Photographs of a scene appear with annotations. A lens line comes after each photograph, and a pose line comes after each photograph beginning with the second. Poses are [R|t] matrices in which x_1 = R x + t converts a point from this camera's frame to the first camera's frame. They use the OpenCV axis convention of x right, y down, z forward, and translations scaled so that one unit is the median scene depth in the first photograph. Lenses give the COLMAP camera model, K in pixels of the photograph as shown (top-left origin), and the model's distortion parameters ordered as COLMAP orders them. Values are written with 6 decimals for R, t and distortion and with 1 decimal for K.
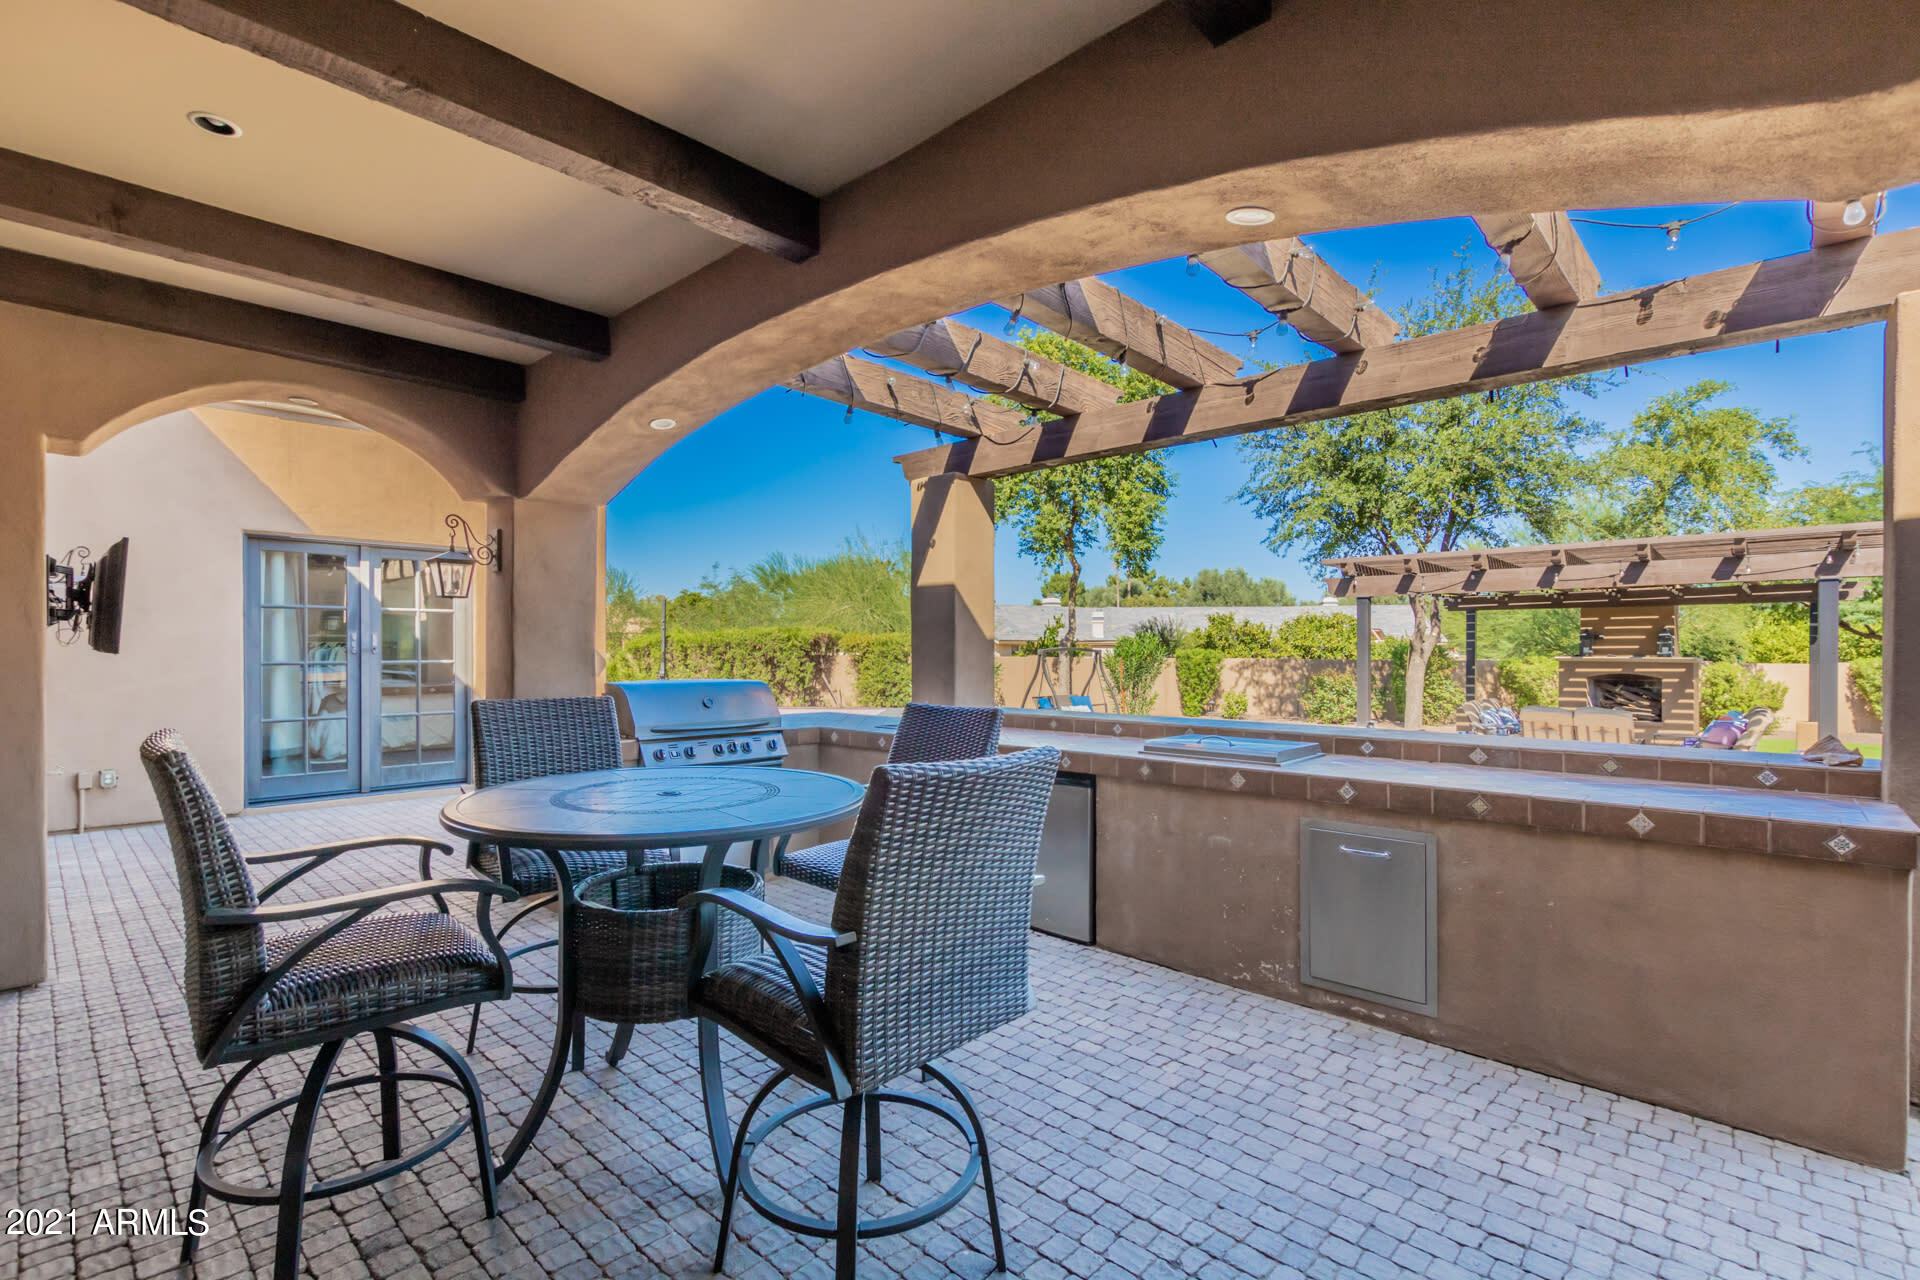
lens RADIAL K [[877.4, 0, 955.3], [0, 877.4, 654.0], [0, 0, 1]] dist [0.005699, 0.000533]
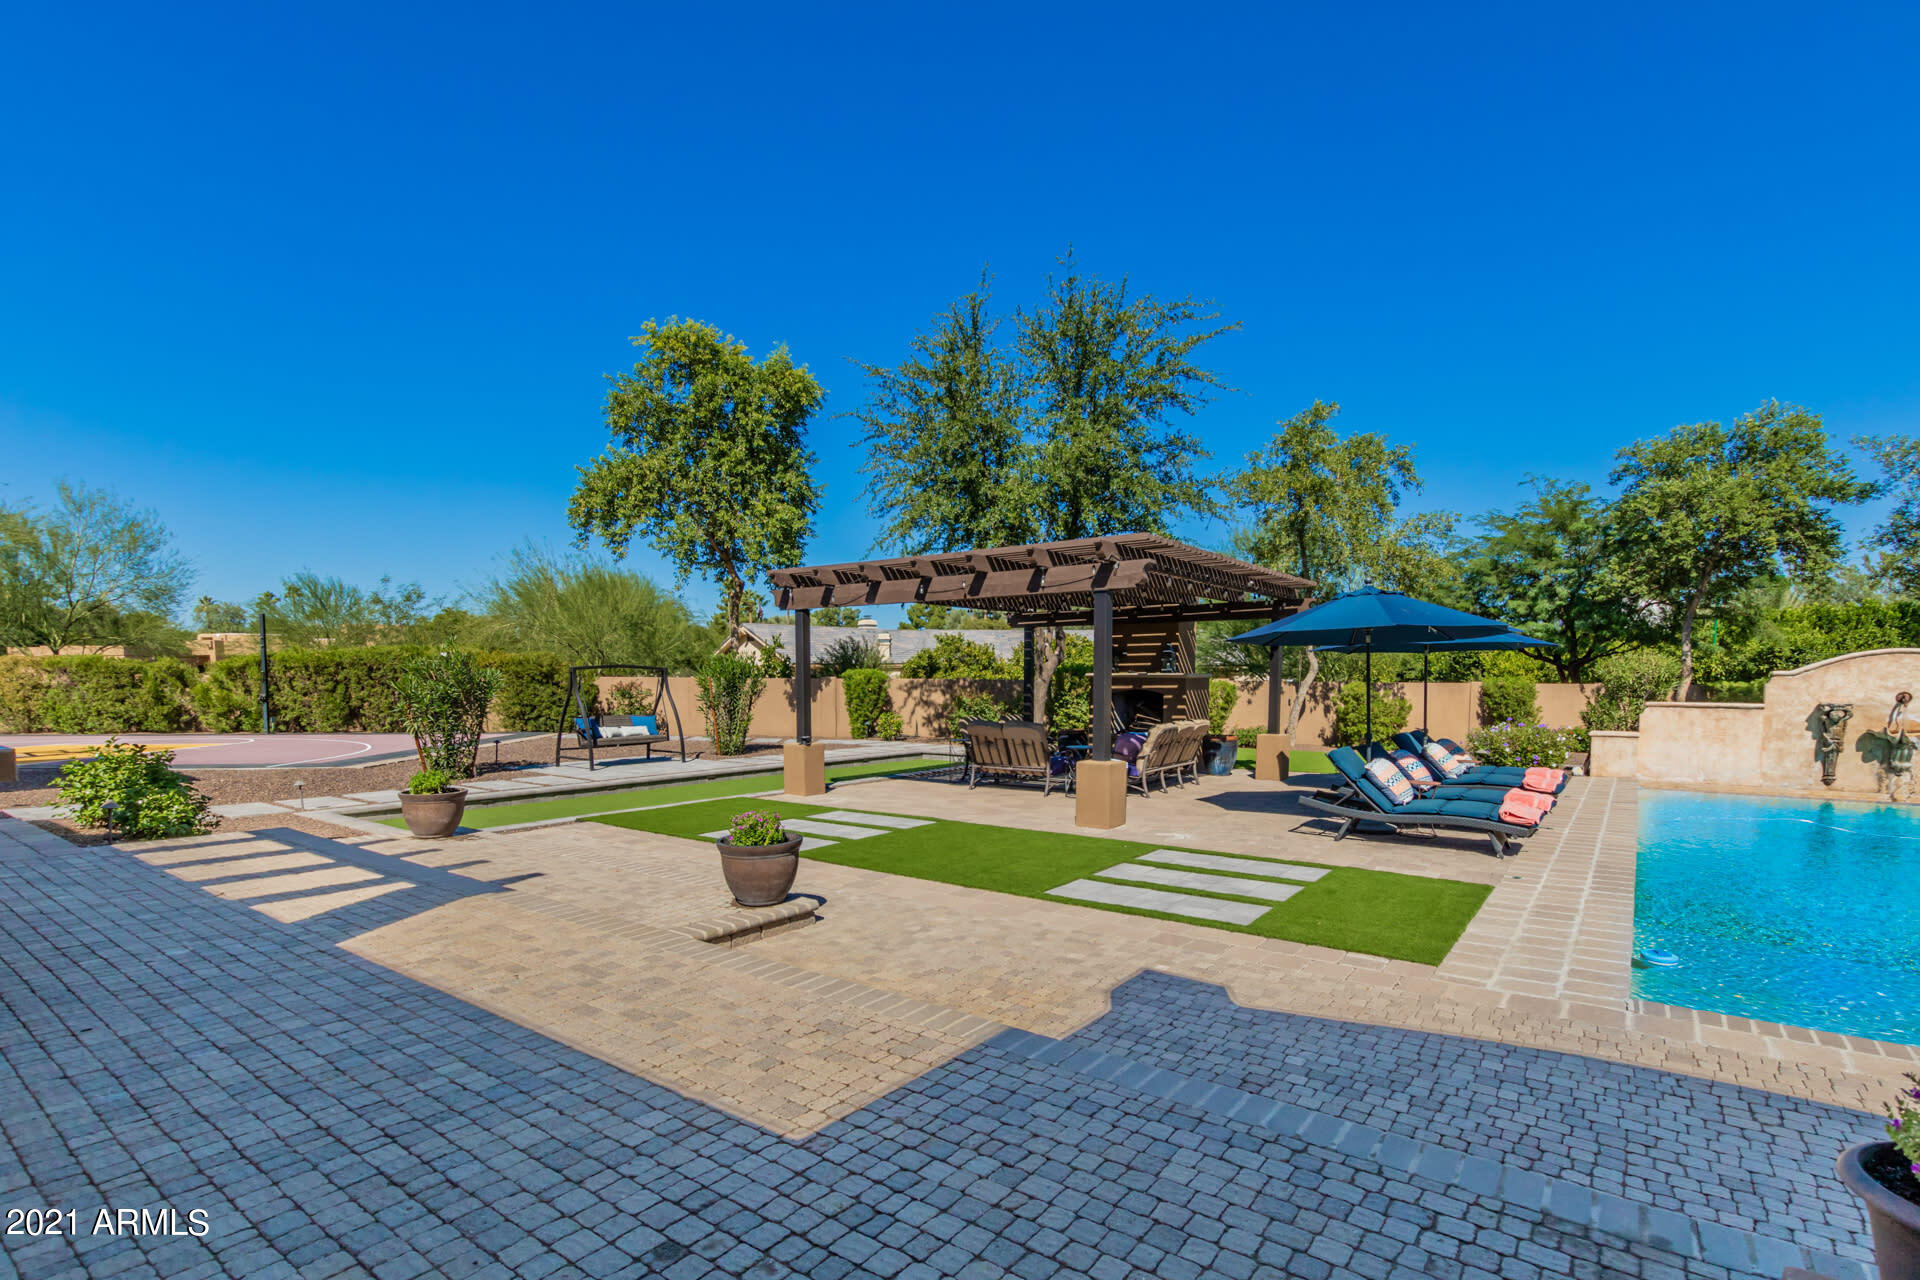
lens RADIAL K [[904.9, 0, 965.1], [0, 904.9, 739.2], [0, 0, 1]] dist [-0.002369, -0.000593]
pose [[0.991613, -0.010821, 0.128790, 0.293032], [0.002311, 0.997814, 0.066038, 0.007304], [-0.129223, -0.065186, 0.989471, -0.012430]]
